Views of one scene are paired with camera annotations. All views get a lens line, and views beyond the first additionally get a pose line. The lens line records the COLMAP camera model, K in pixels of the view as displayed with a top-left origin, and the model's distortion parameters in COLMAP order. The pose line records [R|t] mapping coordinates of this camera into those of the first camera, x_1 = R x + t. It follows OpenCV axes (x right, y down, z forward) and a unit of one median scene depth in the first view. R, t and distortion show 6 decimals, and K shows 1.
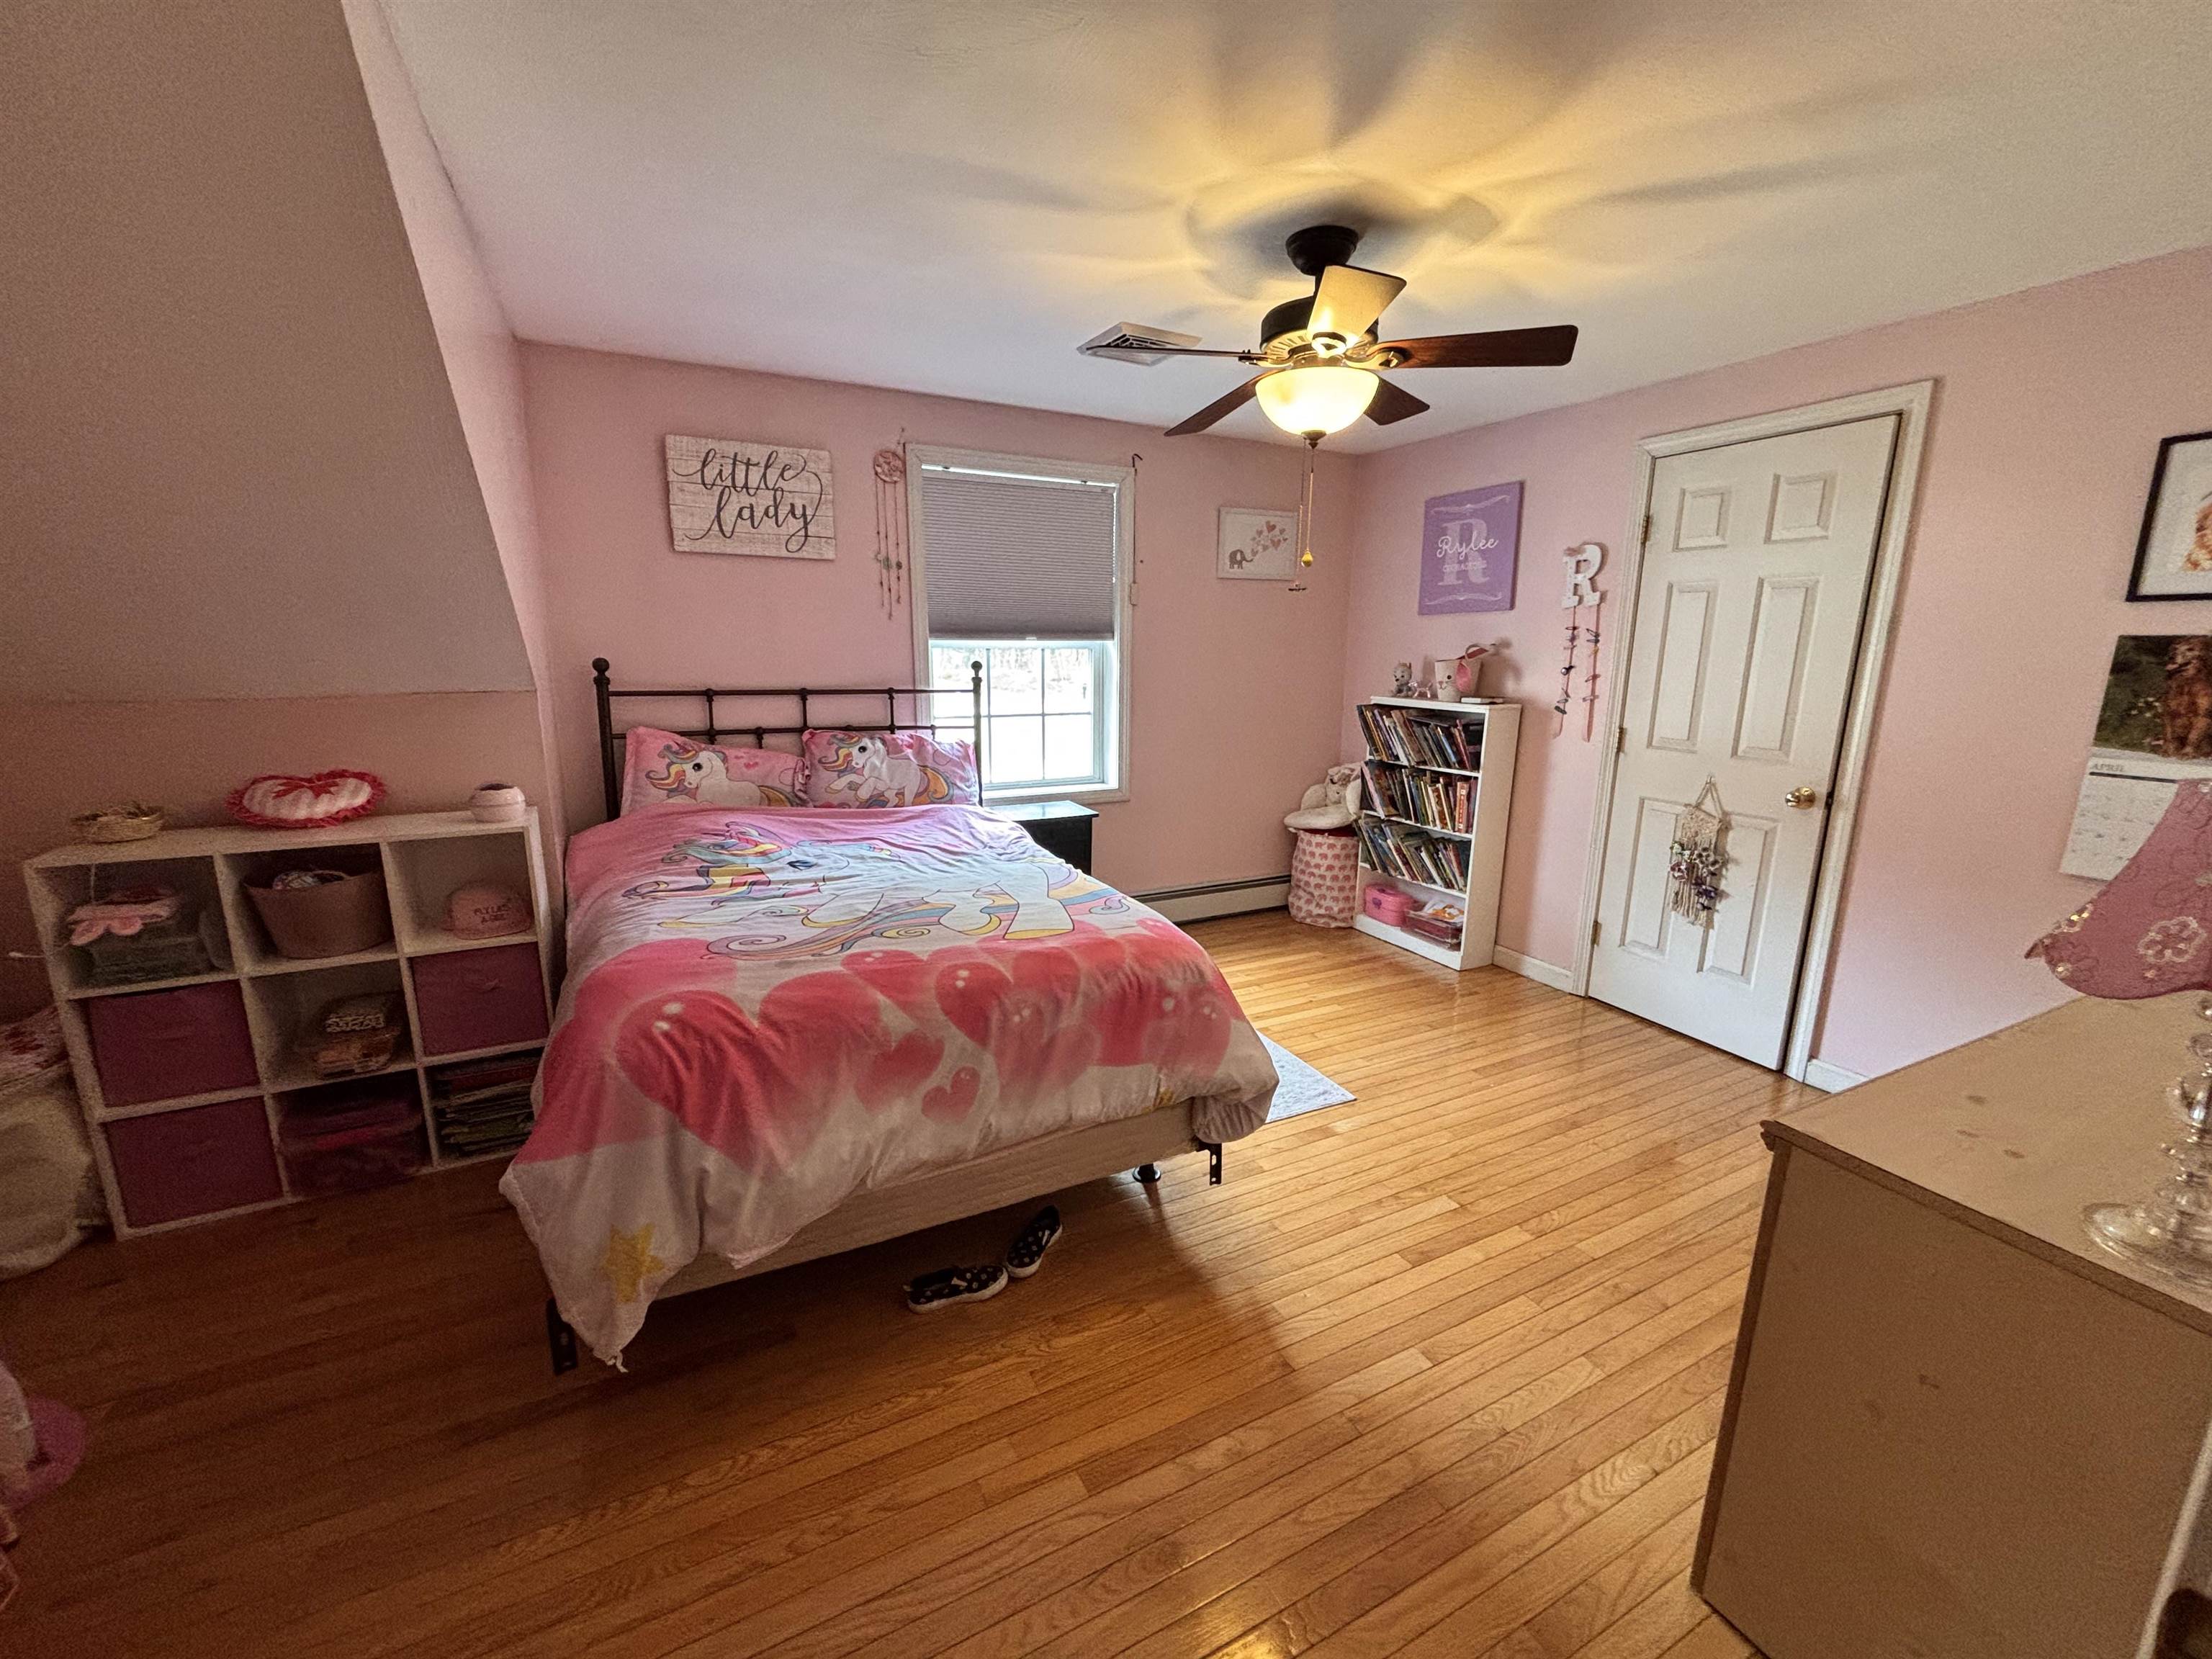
lens RADIAL K [[879.3, 0, 1106.5], [0, 879.3, 827.5], [0, 0, 1]] dist [-0.000789, -0.000009]
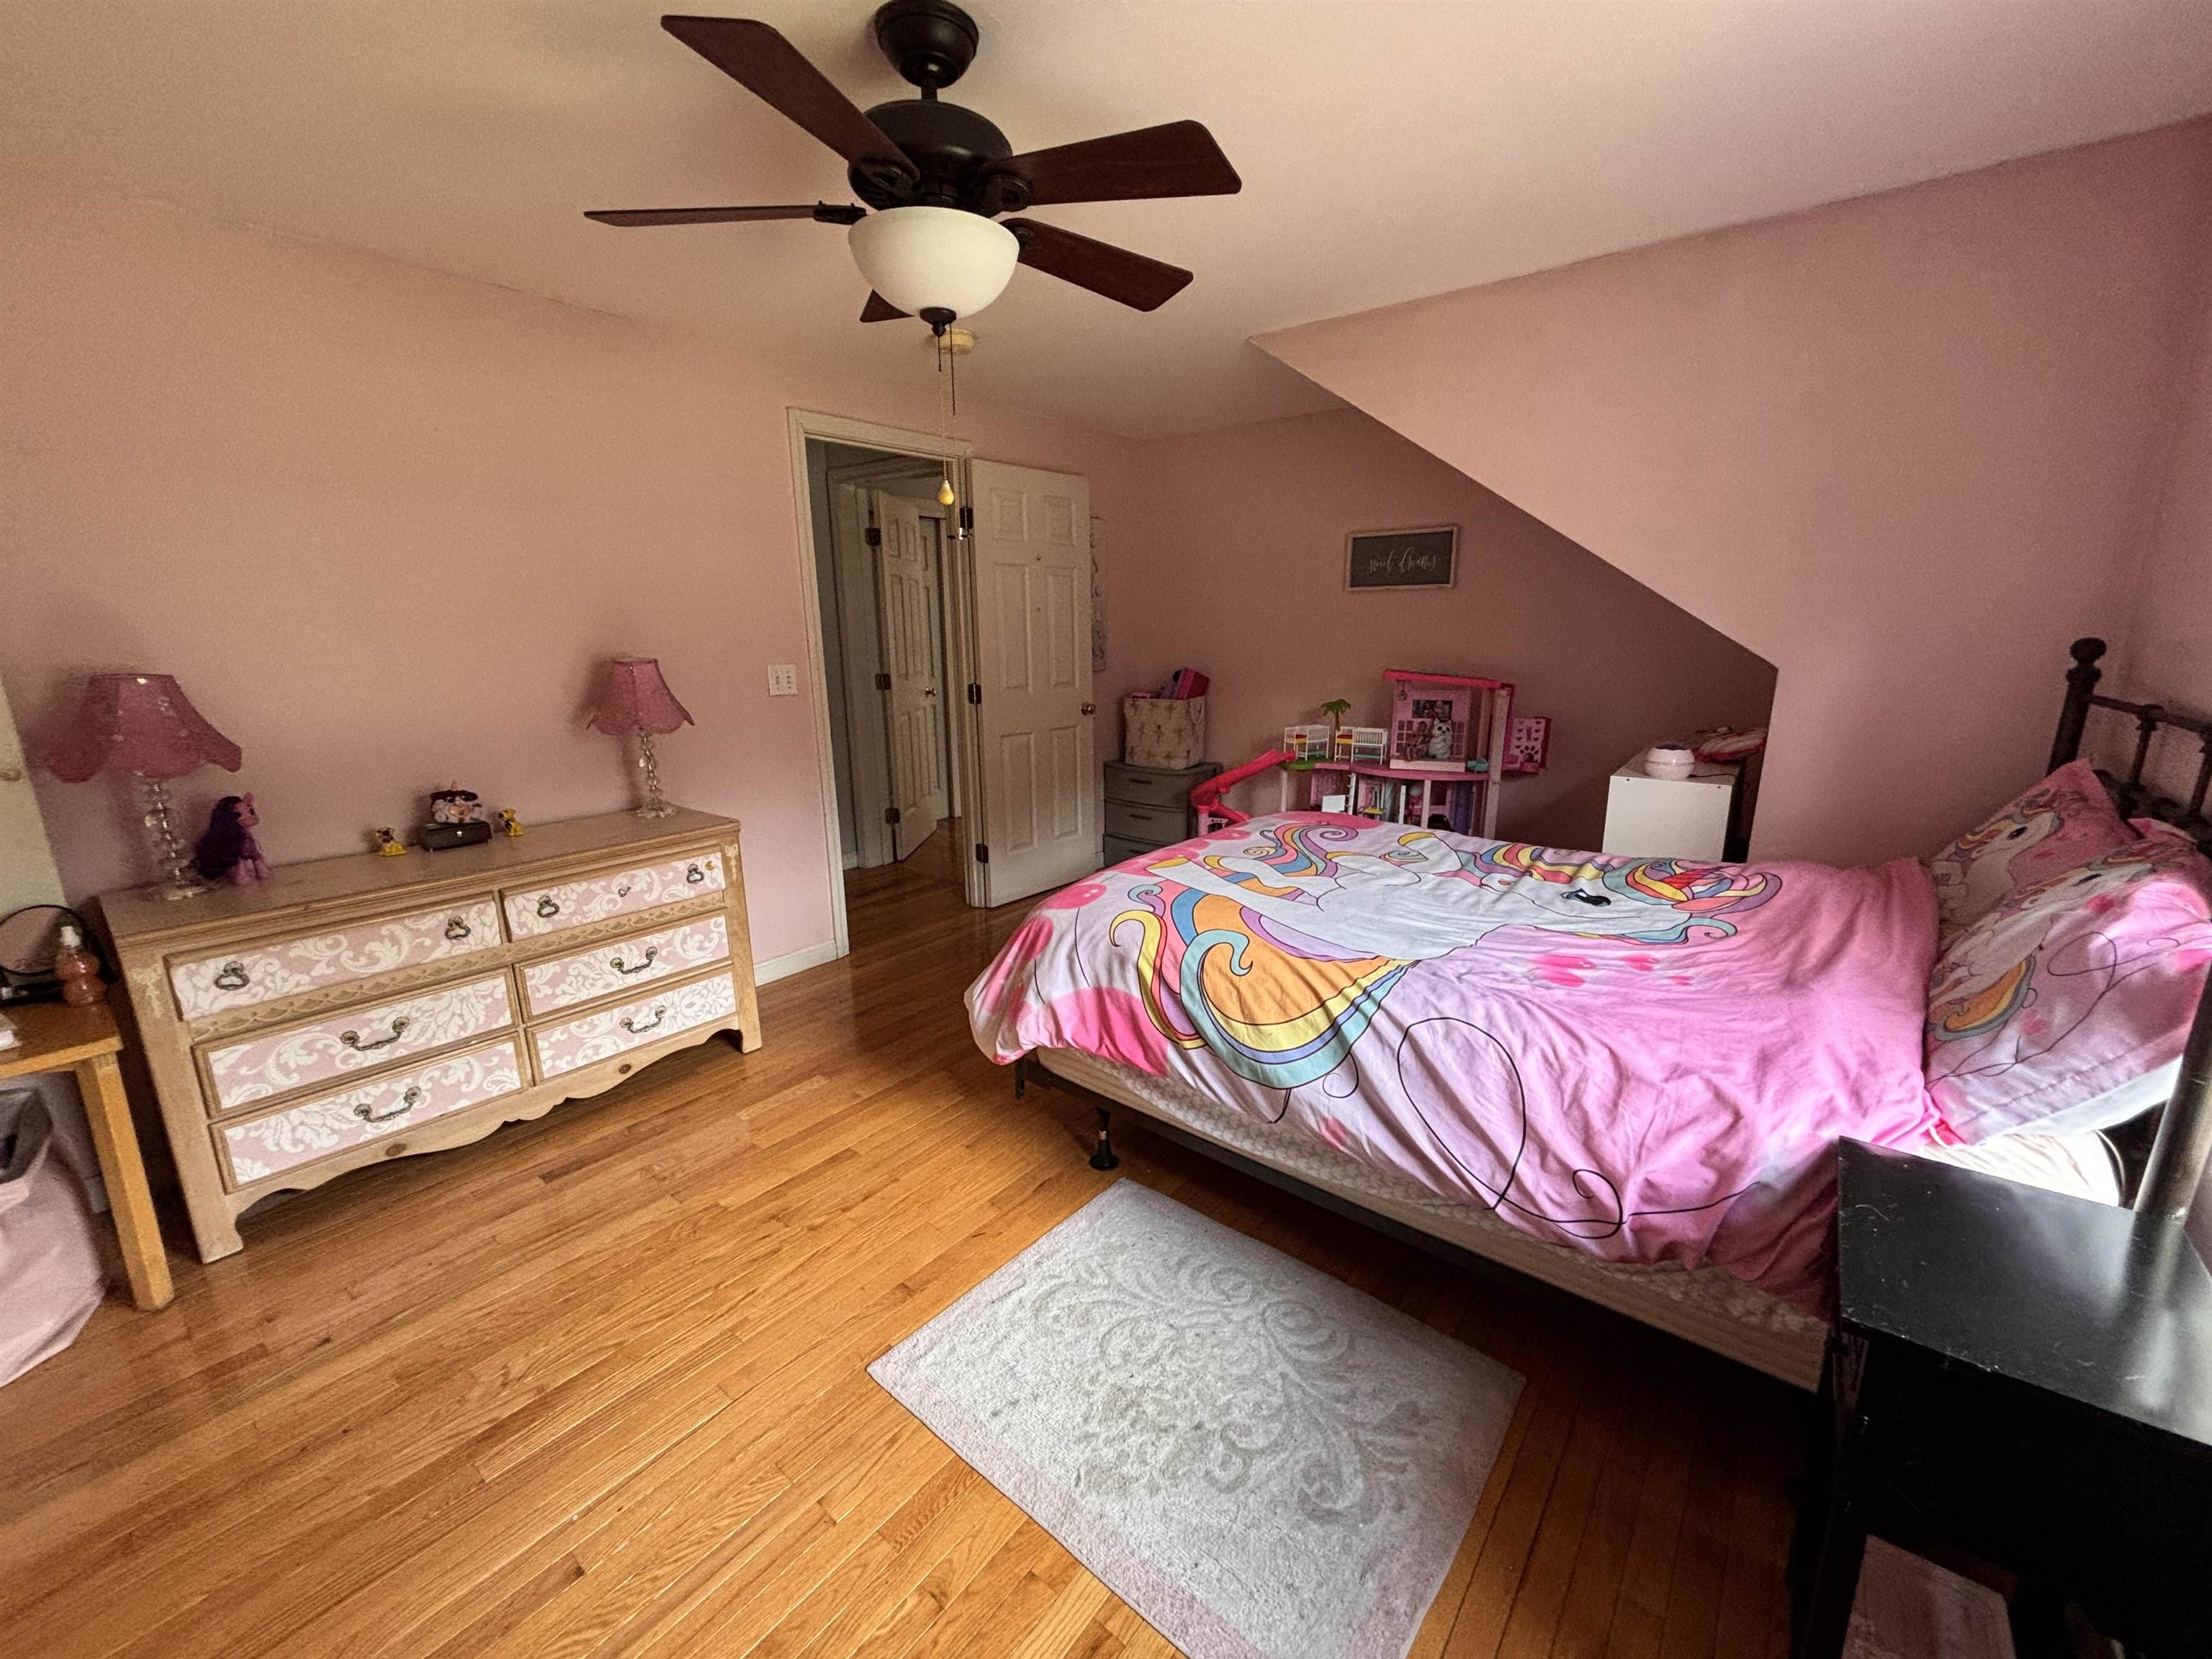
lens RADIAL K [[879.3, 0, 1112.1], [0, 879.3, 825.3], [0, 0, 1]] dist [-0.000789, -0.000009]
pose [[-0.911507, 0.084831, -0.402442, 0.411341], [-0.090467, 0.913178, 0.397393, -0.345833], [0.401212, 0.398634, -0.824694, 1.732915]]
